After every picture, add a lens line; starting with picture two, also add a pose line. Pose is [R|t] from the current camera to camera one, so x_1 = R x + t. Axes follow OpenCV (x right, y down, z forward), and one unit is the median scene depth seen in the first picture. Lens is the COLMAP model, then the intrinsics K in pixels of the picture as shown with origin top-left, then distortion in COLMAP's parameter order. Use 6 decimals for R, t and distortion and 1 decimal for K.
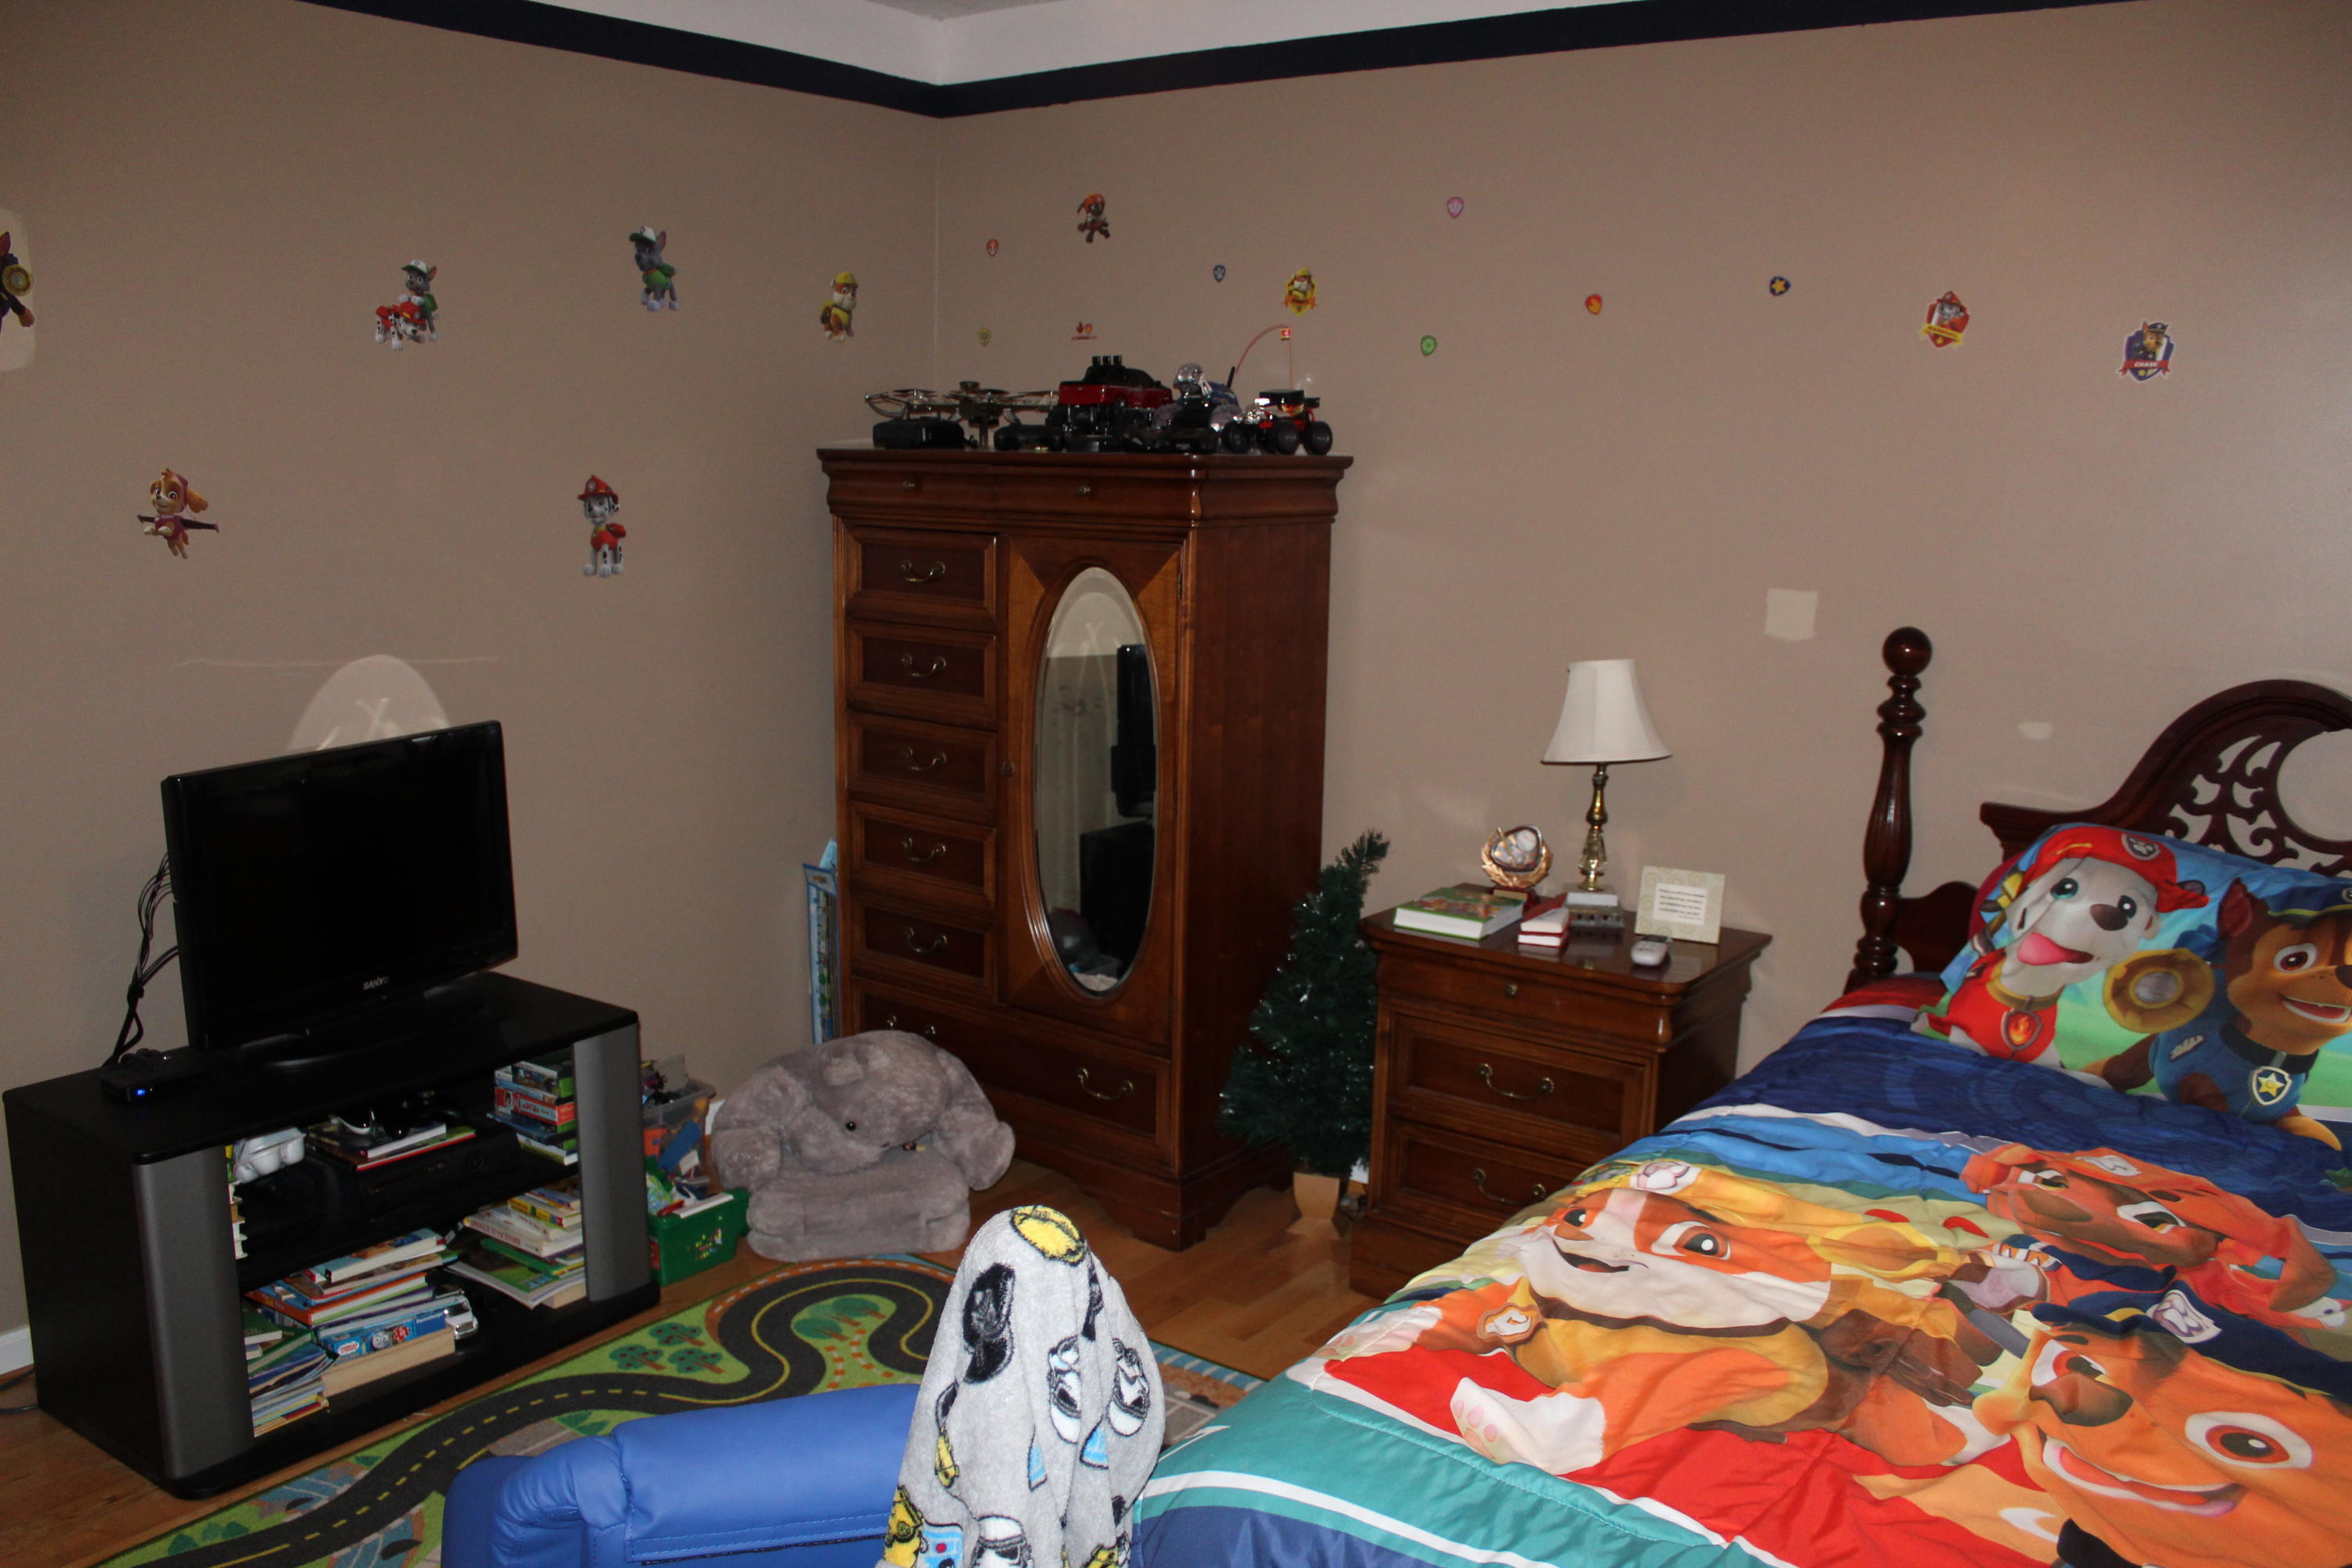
lens RADIAL K [[1990.4, 0, 1179.5], [0, 1990.4, 798.1], [0, 0, 1]] dist [-0.122301, 0.126653]
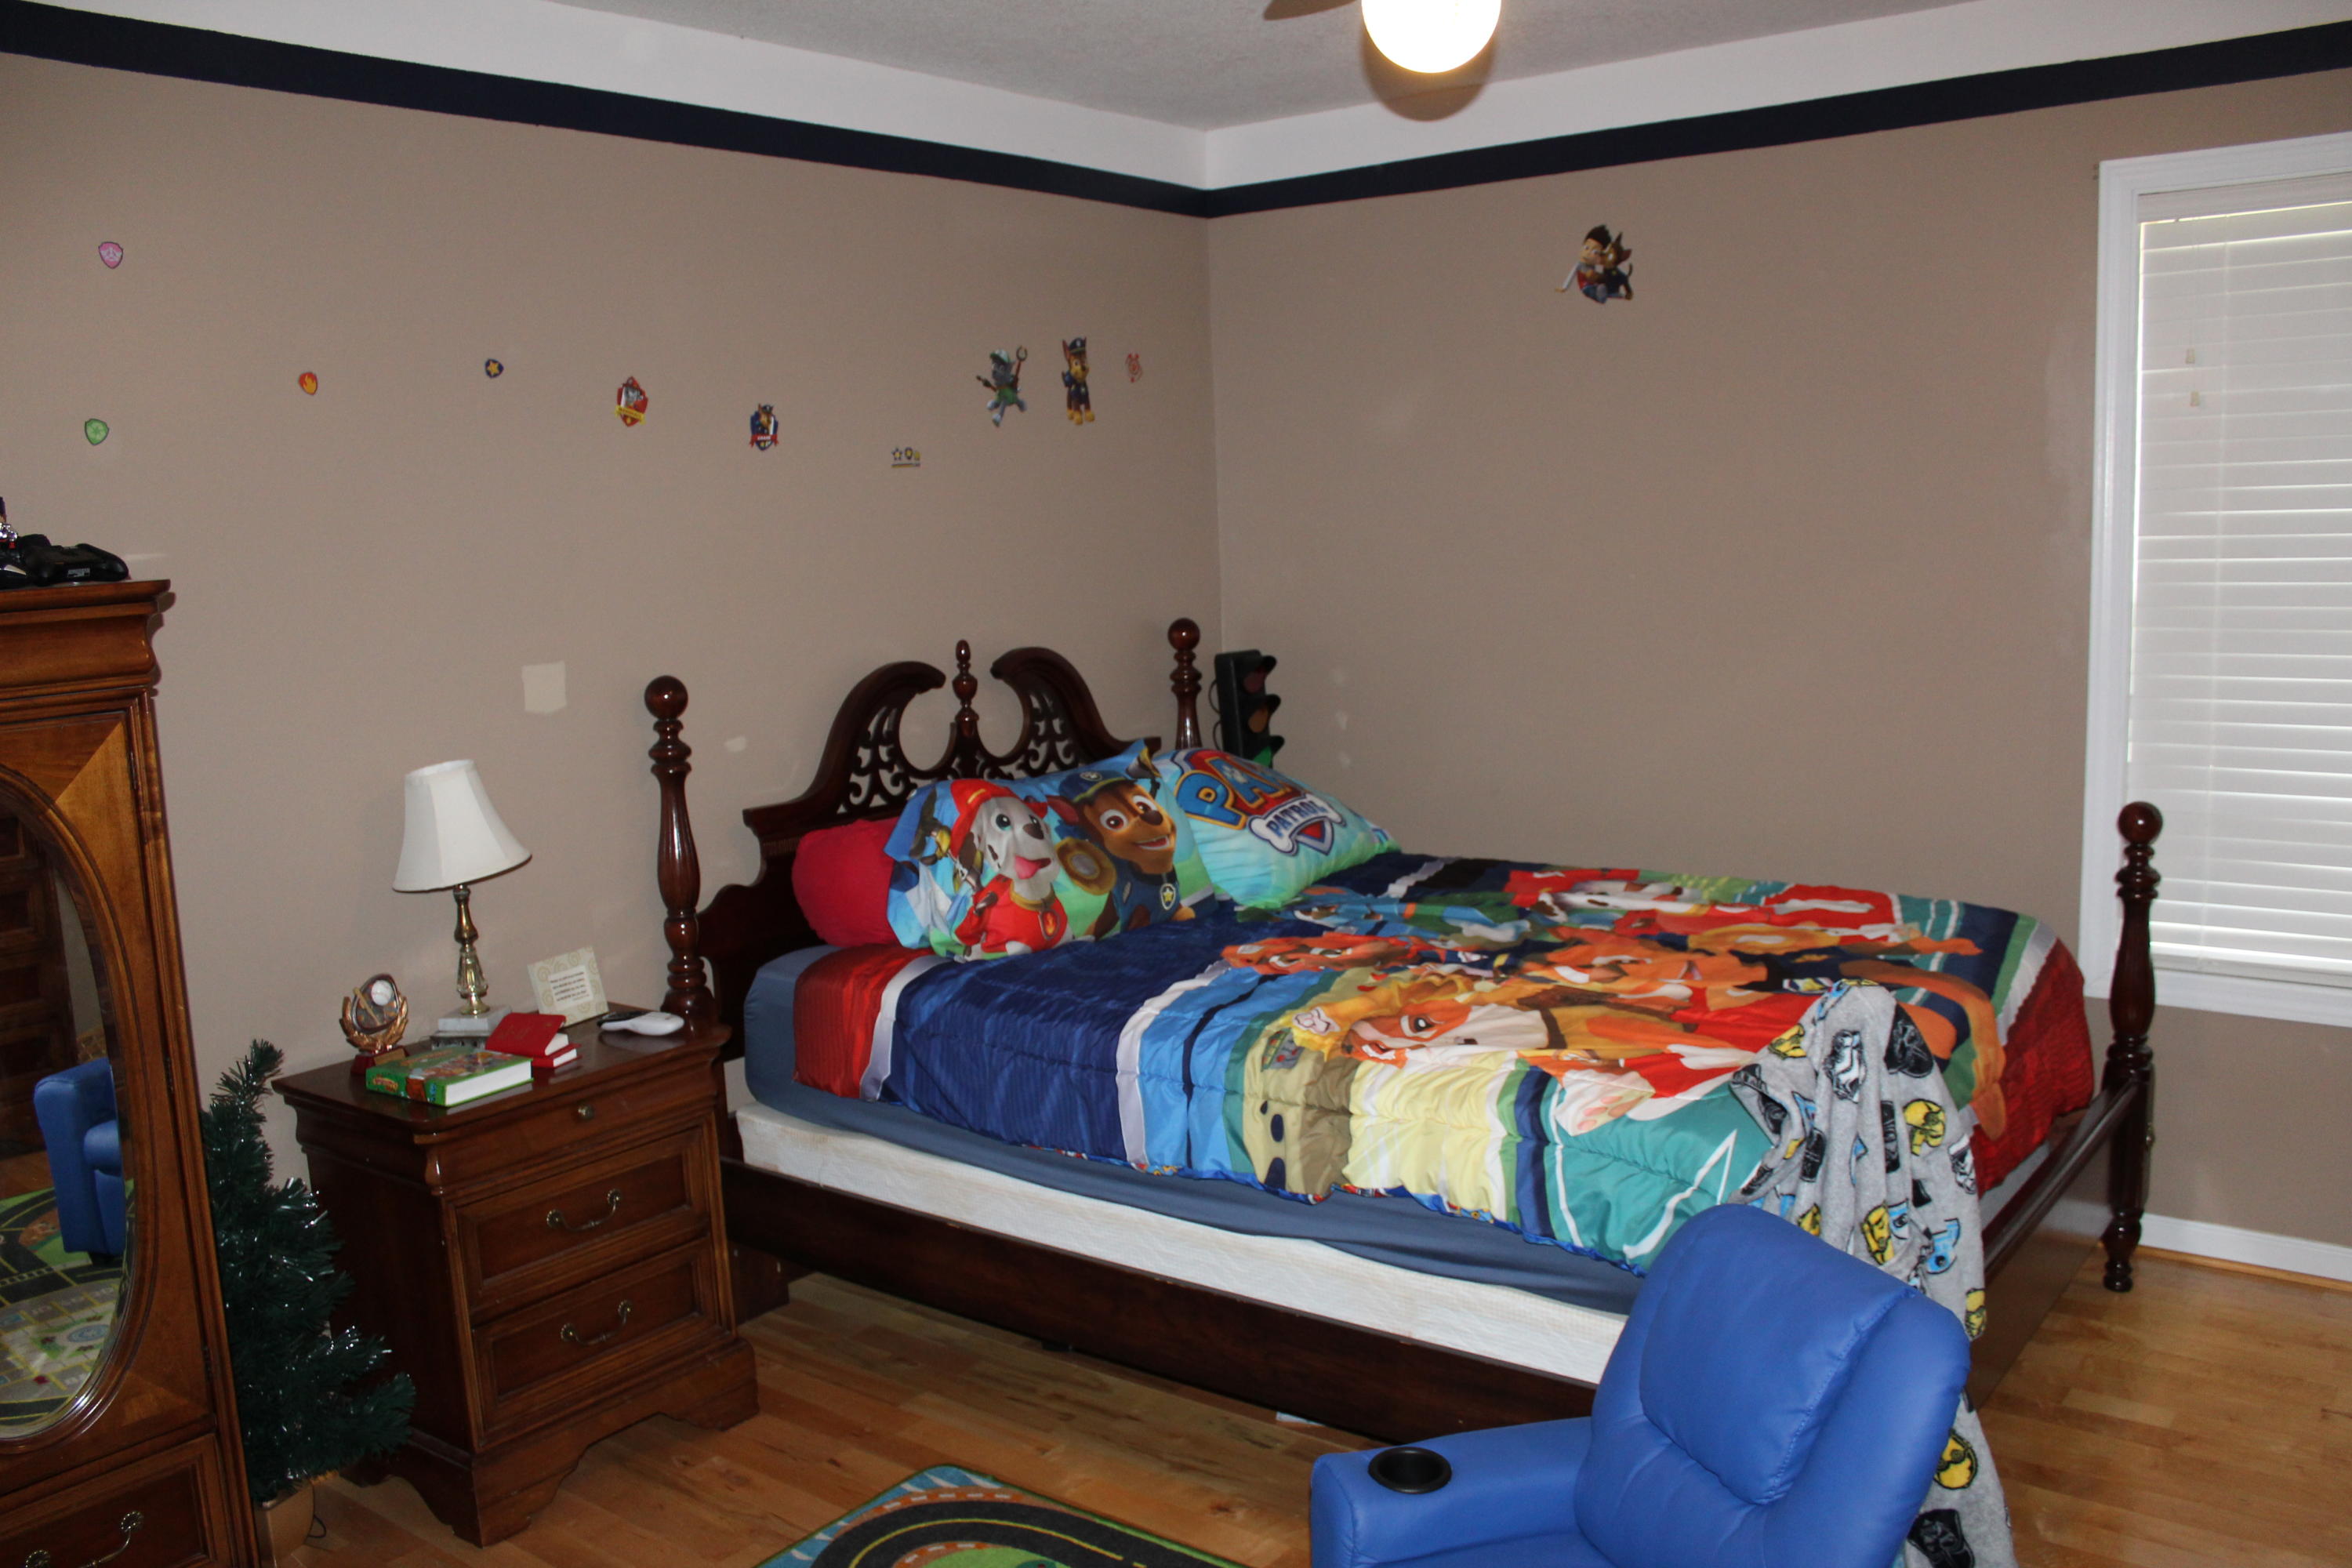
lens RADIAL K [[1990.4, 0, 1179.0], [0, 1990.4, 786.9], [0, 0, 1]] dist [-0.122301, 0.126653]
pose [[0.018168, -0.169357, 0.985387, -0.748834], [0.226010, 0.960736, 0.160953, -0.143112], [-0.973955, 0.219784, 0.055731, 0.677461]]
